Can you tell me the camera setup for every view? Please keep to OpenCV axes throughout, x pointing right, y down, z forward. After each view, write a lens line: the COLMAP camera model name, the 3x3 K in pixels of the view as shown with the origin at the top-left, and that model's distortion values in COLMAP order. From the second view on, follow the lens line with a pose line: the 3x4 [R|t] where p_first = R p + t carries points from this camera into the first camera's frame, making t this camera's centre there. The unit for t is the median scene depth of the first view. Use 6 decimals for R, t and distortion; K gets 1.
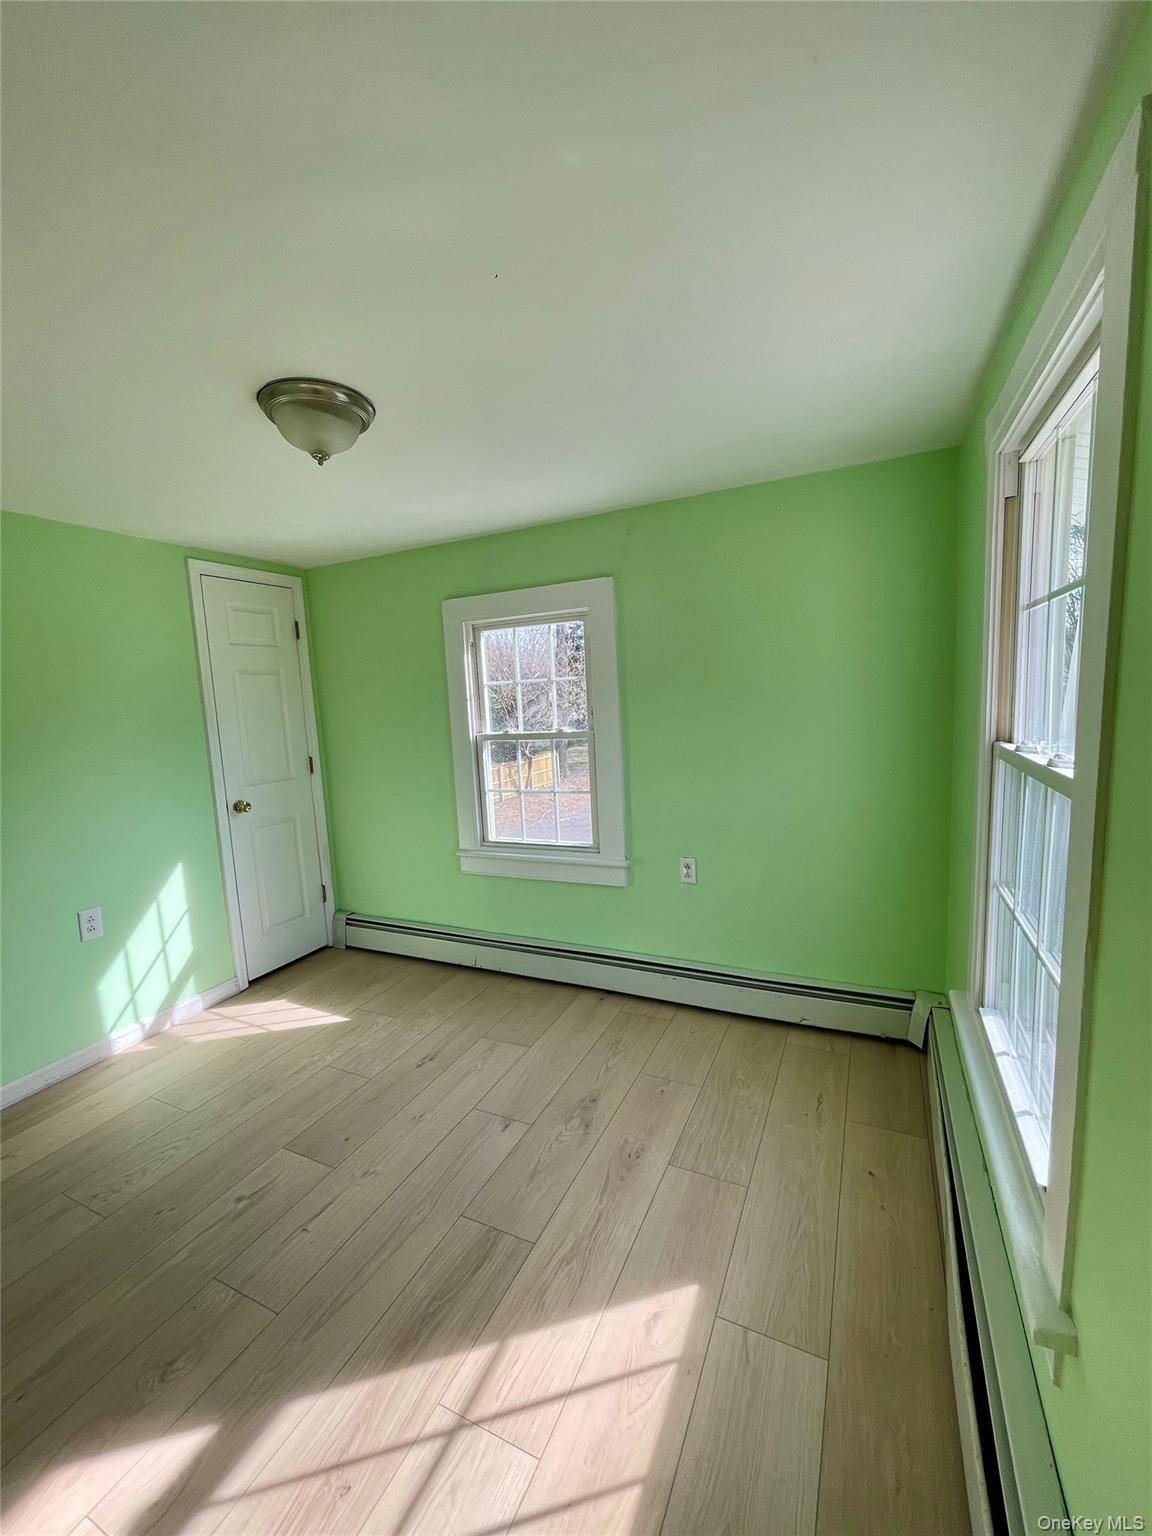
lens RADIAL K [[611.1, 0, 573.4], [0, 611.1, 768.6], [0, 0, 1]] dist [-0.013488, -0.000392]
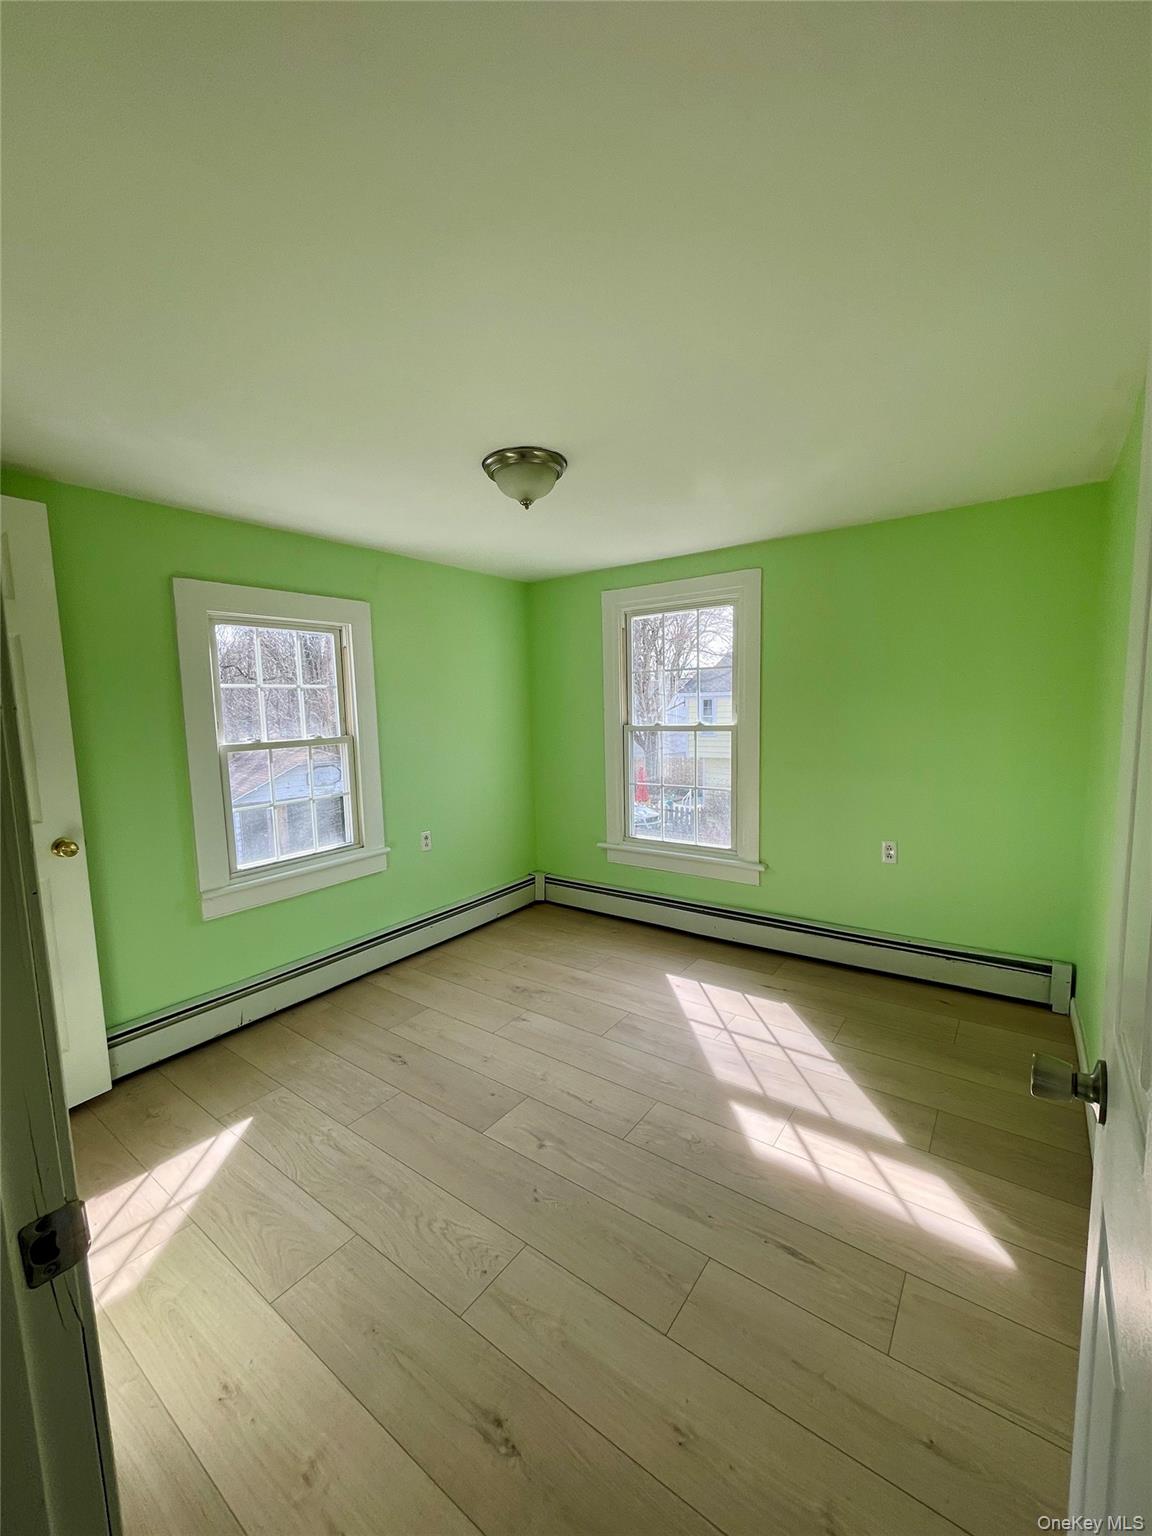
lens RADIAL K [[611.1, 0, 573.4], [0, 611.1, 768.6], [0, 0, 1]] dist [-0.013488, -0.000392]
pose [[0.202614, -0.059640, 0.977441, -1.052400], [0.134020, 0.990441, 0.032652, 0.015275], [-0.970045, 0.124381, 0.208670, 0.428812]]
